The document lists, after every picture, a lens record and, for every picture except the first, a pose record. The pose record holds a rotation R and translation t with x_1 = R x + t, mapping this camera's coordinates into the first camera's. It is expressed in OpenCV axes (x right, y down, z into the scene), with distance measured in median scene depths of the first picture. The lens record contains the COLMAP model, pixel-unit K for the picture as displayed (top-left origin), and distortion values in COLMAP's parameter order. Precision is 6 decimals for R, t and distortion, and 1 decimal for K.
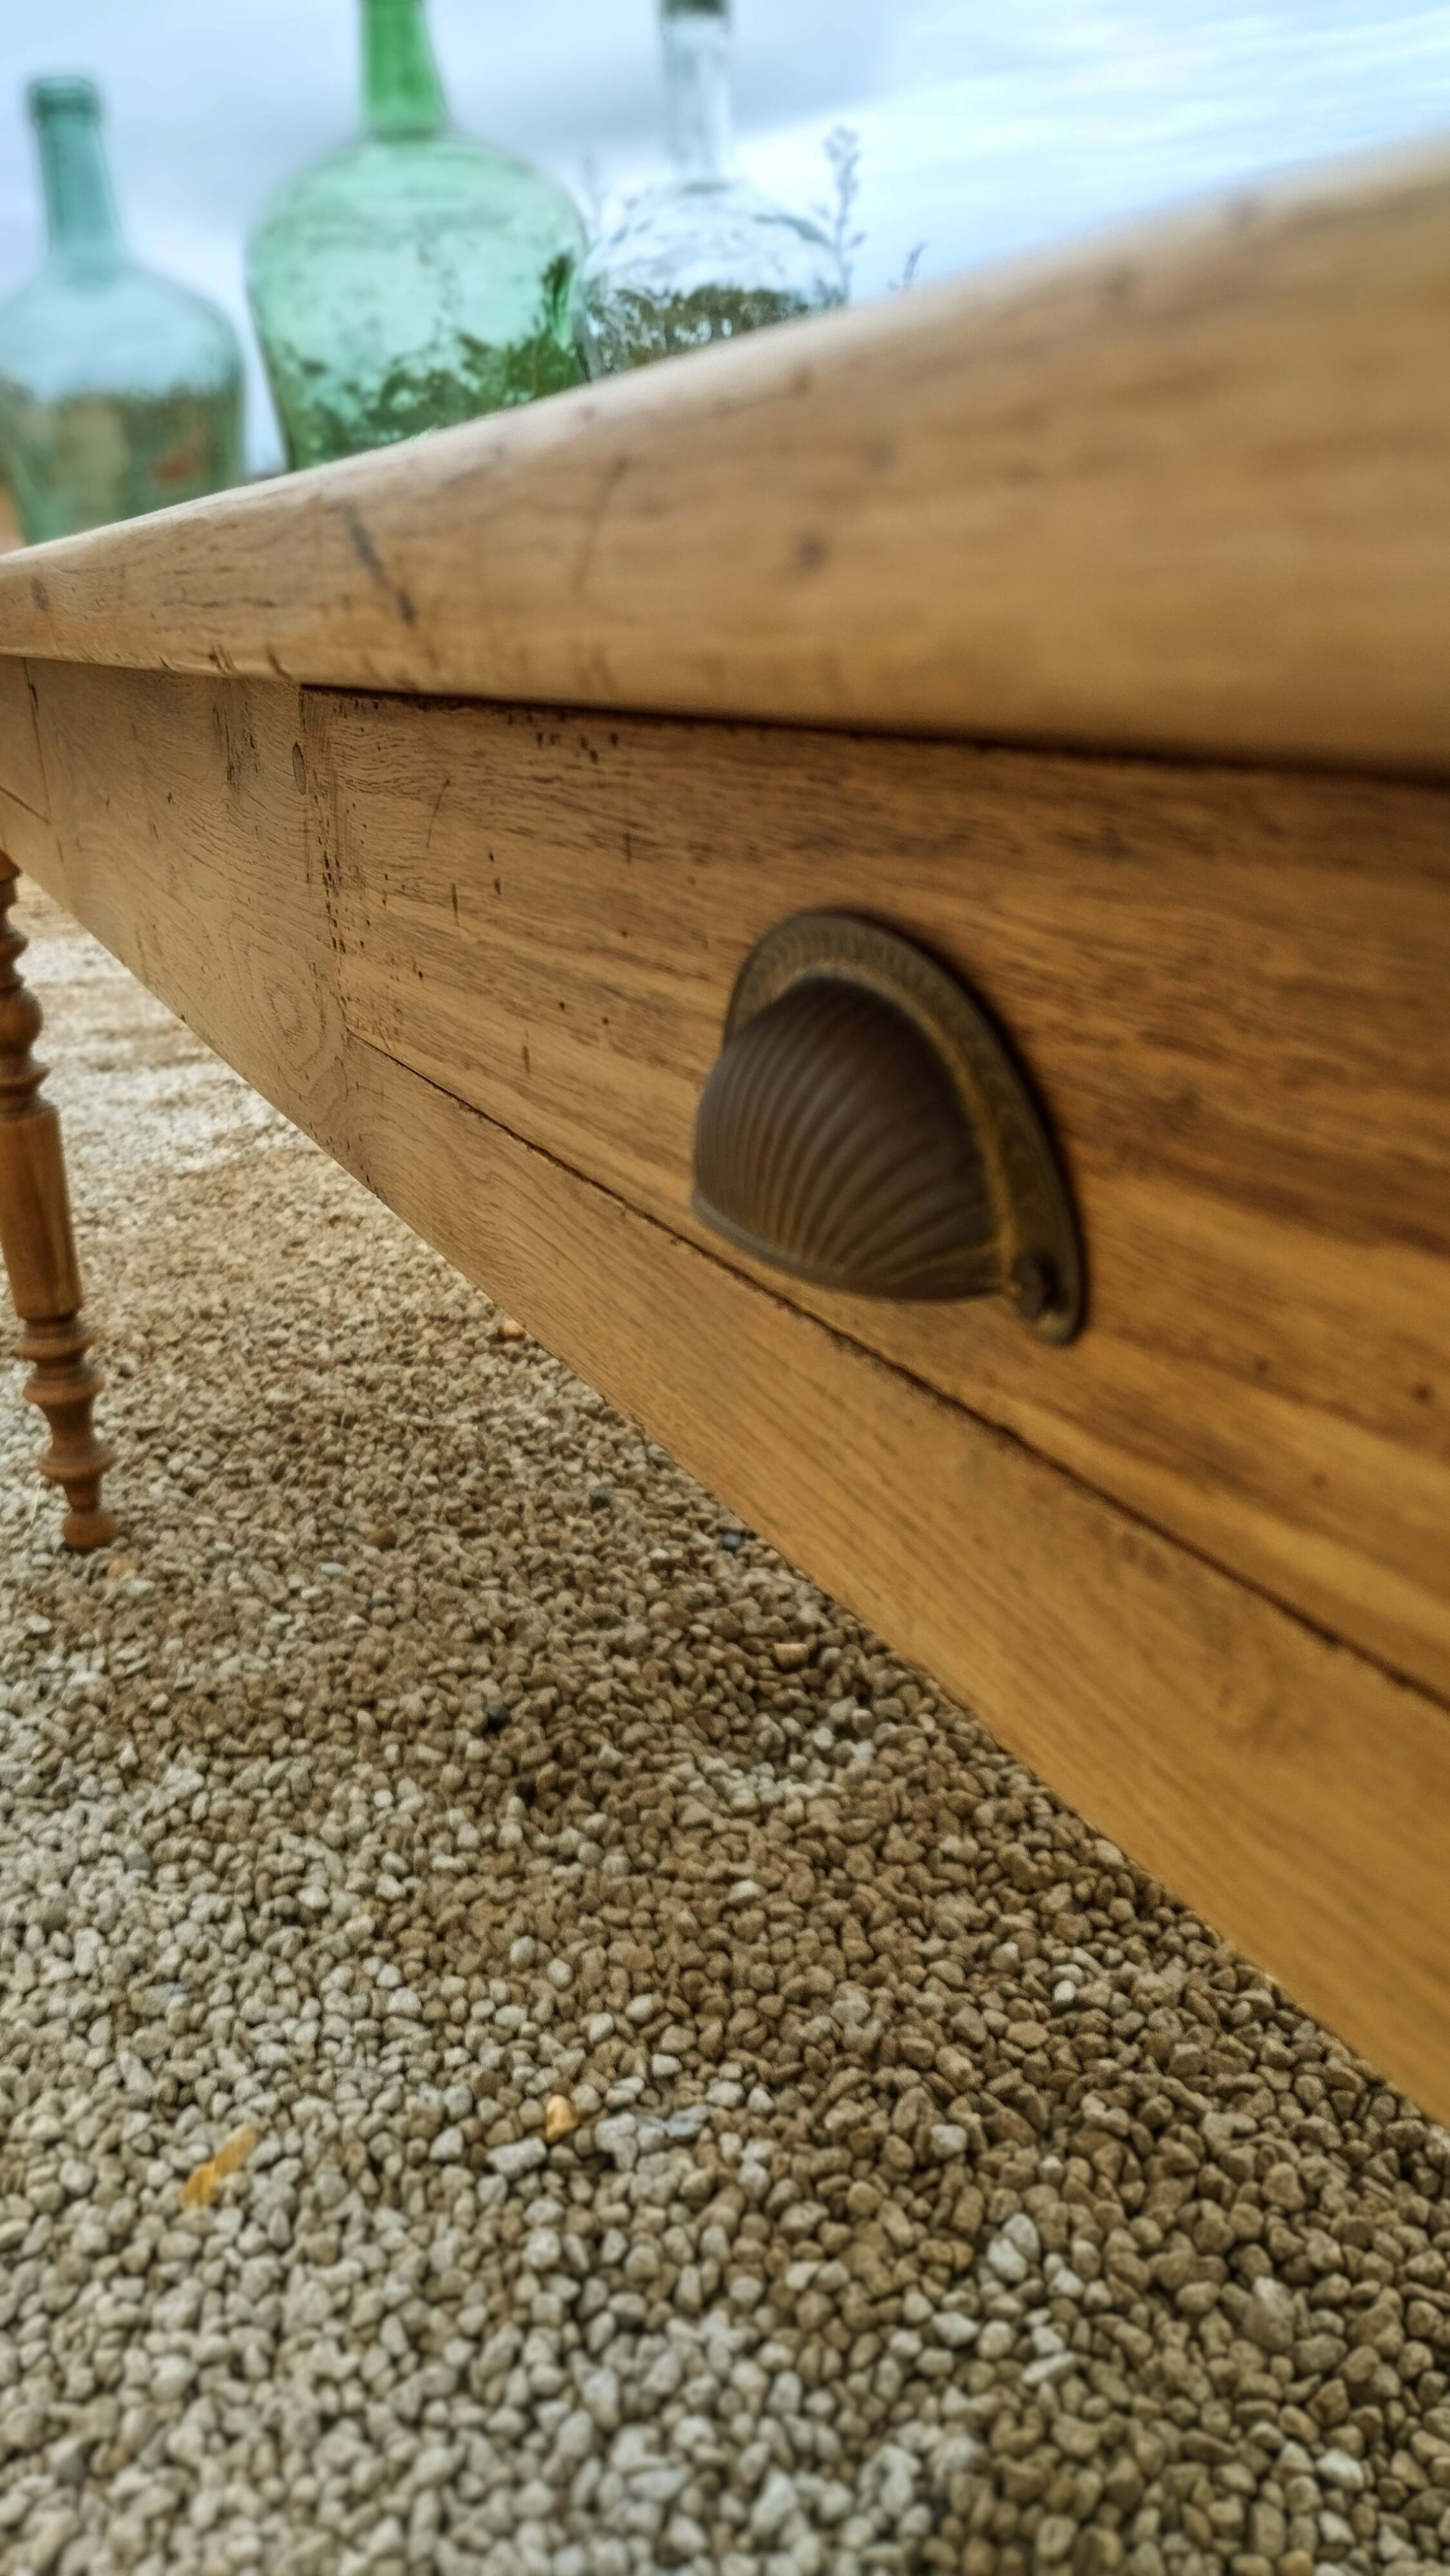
lens RADIAL K [[2137.0, 0, 714.3], [0, 2137.0, 1296.6], [0, 0, 1]] dist [0.062734, -0.072669]
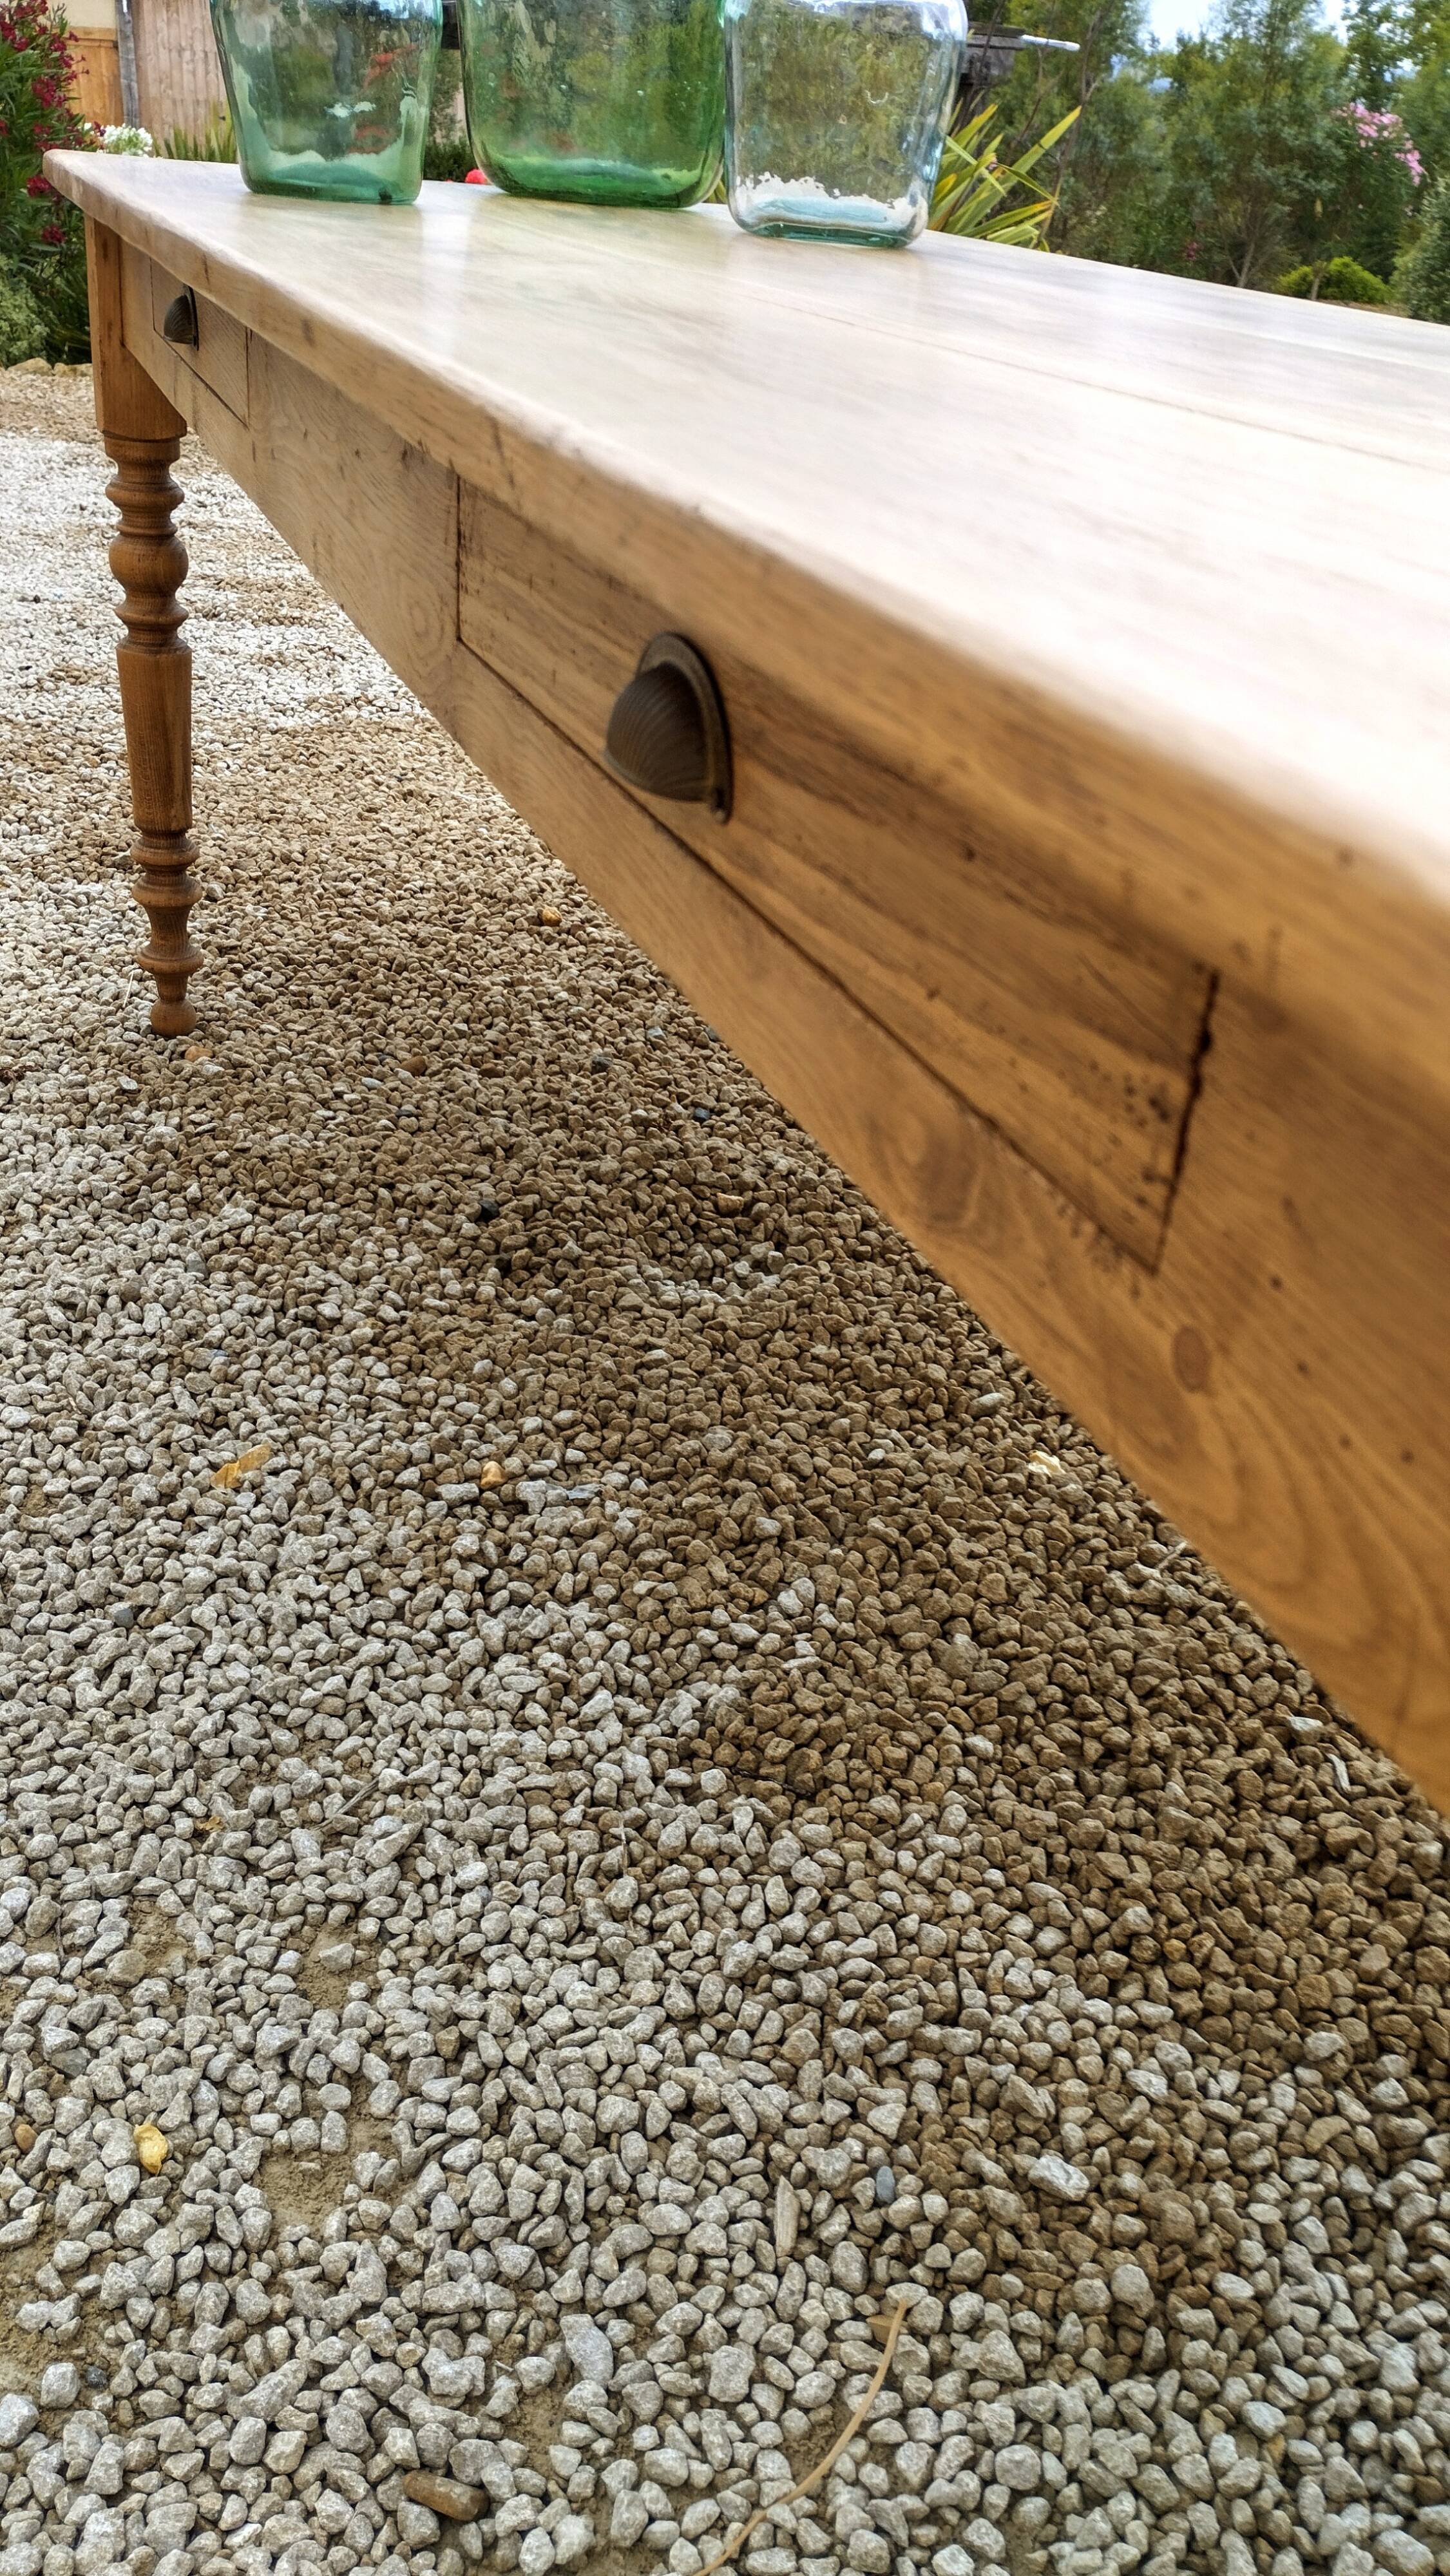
lens RADIAL K [[2137.0, 0, 722.0], [0, 2137.0, 1302.4], [0, 0, 1]] dist [0.062734, -0.072669]
pose [[0.986311, 0.164797, 0.005767, 0.041509], [-0.163540, 0.973115, 0.162177, 0.028488], [0.021114, -0.160900, 0.986745, -0.286838]]
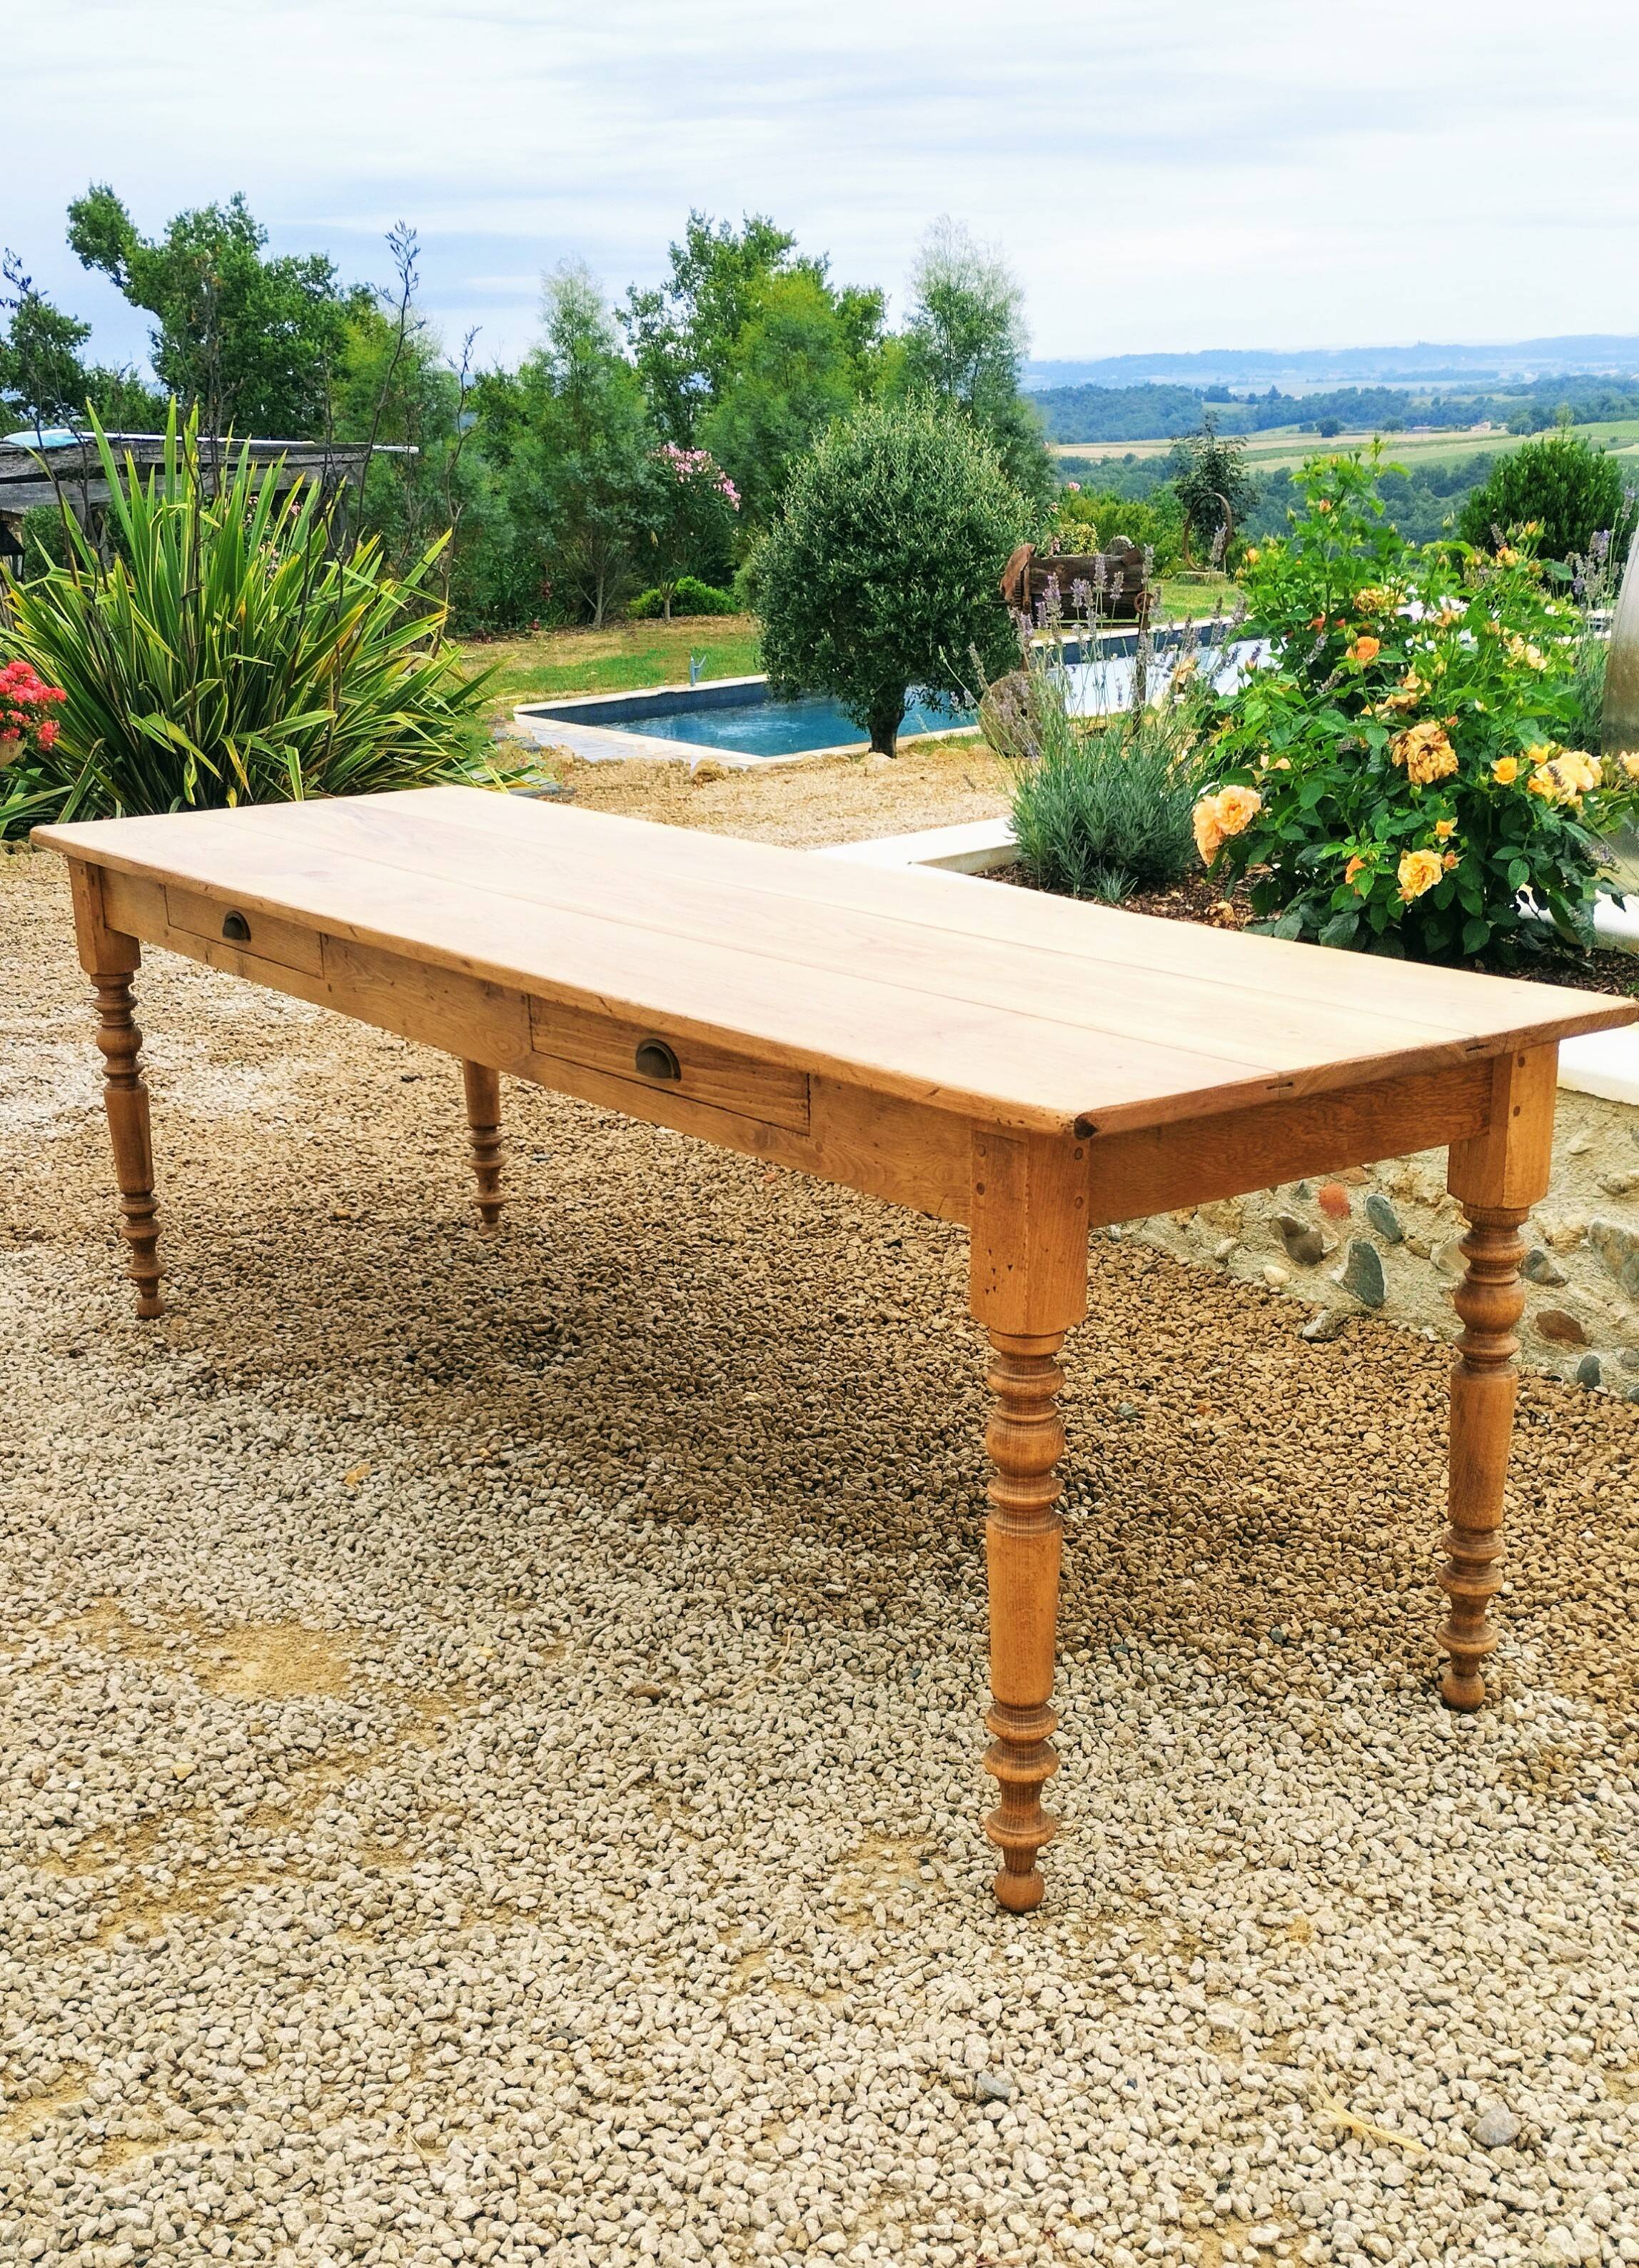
lens RADIAL K [[2421.3, 0, 829.0], [0, 2421.3, 1258.9], [0, 0, 1]] dist [0.044386, 0.000000]
pose [[0.969377, -0.024967, 0.244306, -0.349727], [0.032108, 0.999164, -0.025289, 0.208079], [-0.243470, 0.032359, 0.969368, -1.833703]]
